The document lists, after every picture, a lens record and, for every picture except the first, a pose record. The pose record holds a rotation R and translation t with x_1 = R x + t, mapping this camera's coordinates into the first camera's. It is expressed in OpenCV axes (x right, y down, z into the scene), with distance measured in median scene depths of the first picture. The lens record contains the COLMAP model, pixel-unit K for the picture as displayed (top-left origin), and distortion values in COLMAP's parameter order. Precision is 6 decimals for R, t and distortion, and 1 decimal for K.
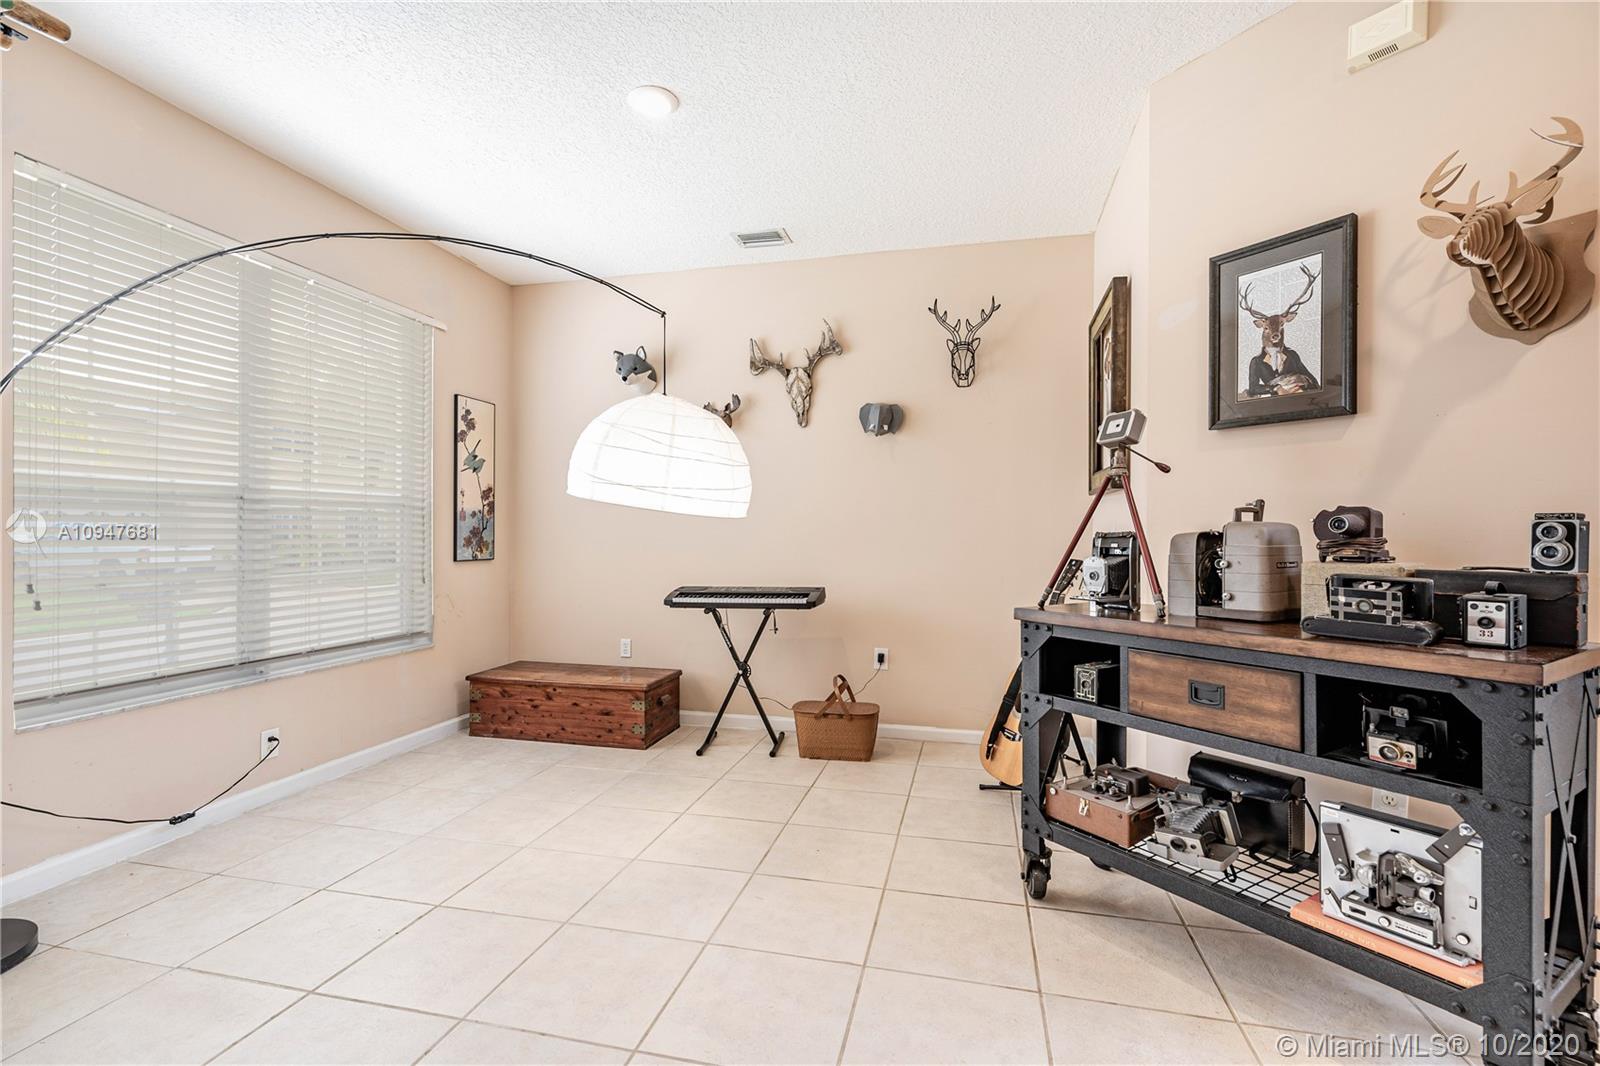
lens RADIAL K [[731.2, 0, 780.3], [0, 731.2, 531.2], [0, 0, 1]] dist [-0.006605, 0.003014]
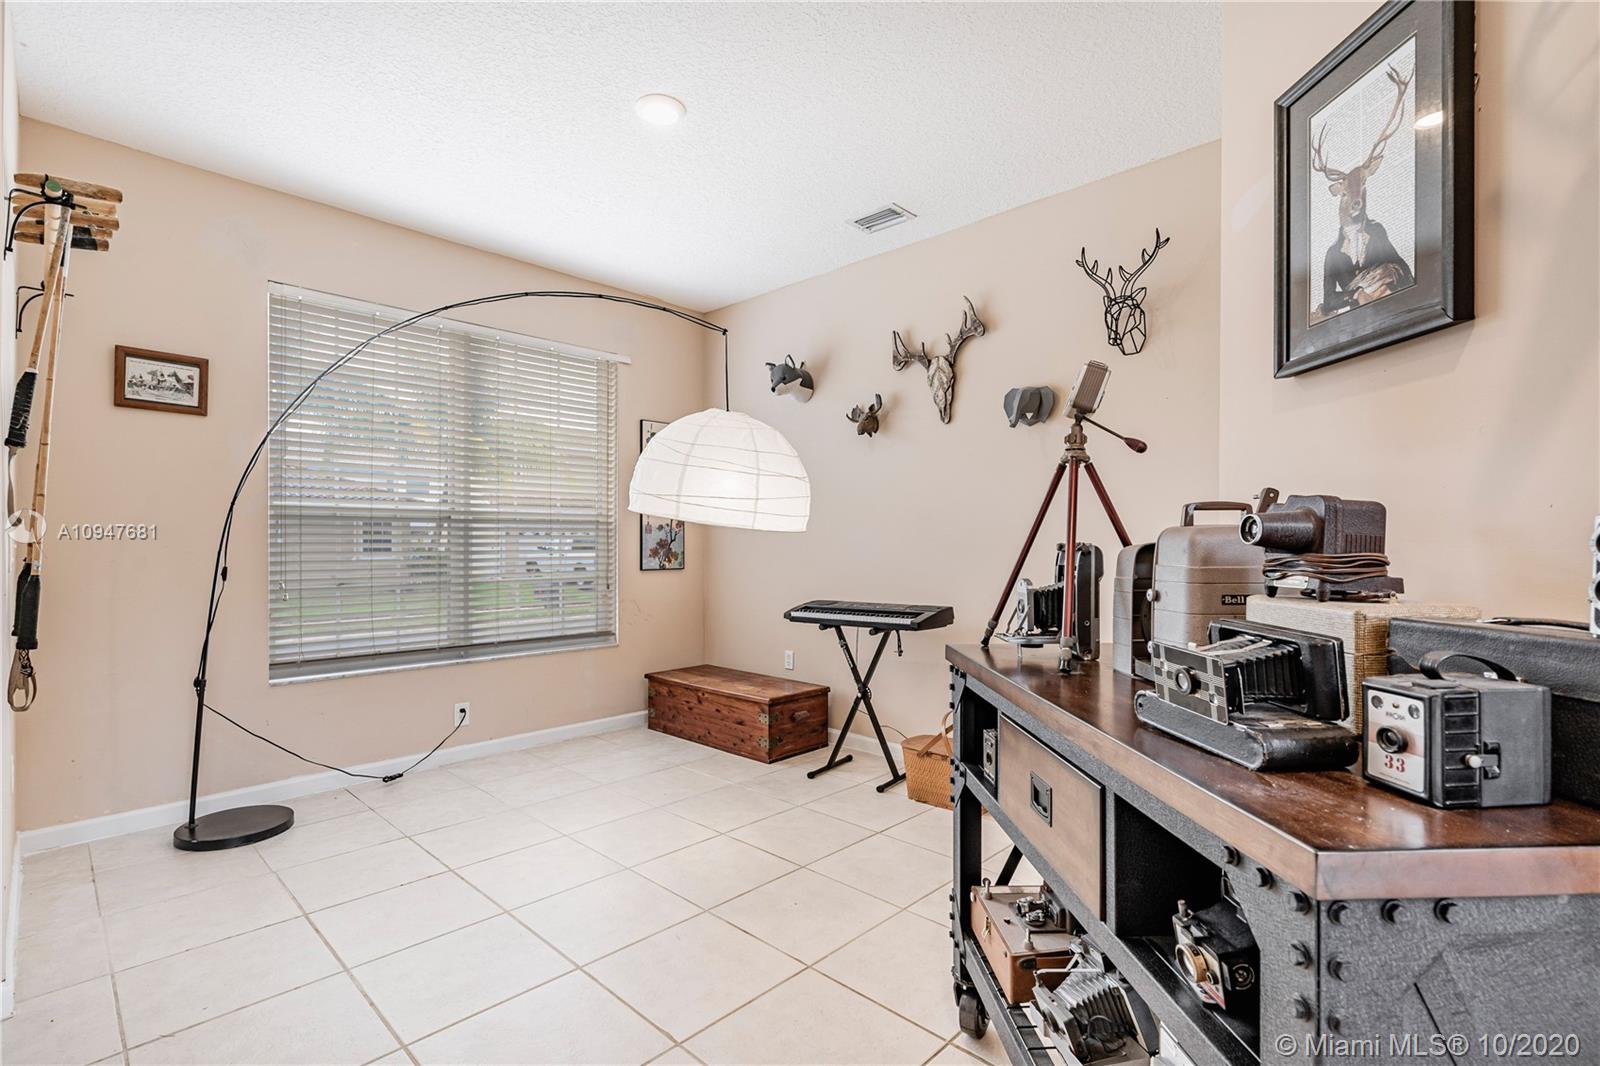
lens RADIAL K [[731.2, 0, 778.0], [0, 731.2, 543.3], [0, 0, 1]] dist [-0.006605, 0.003014]
pose [[0.868721, -0.003383, -0.495290, 0.385561], [0.004786, 0.999987, 0.001564, -0.000758], [0.495278, -0.003729, 0.868727, 0.181946]]
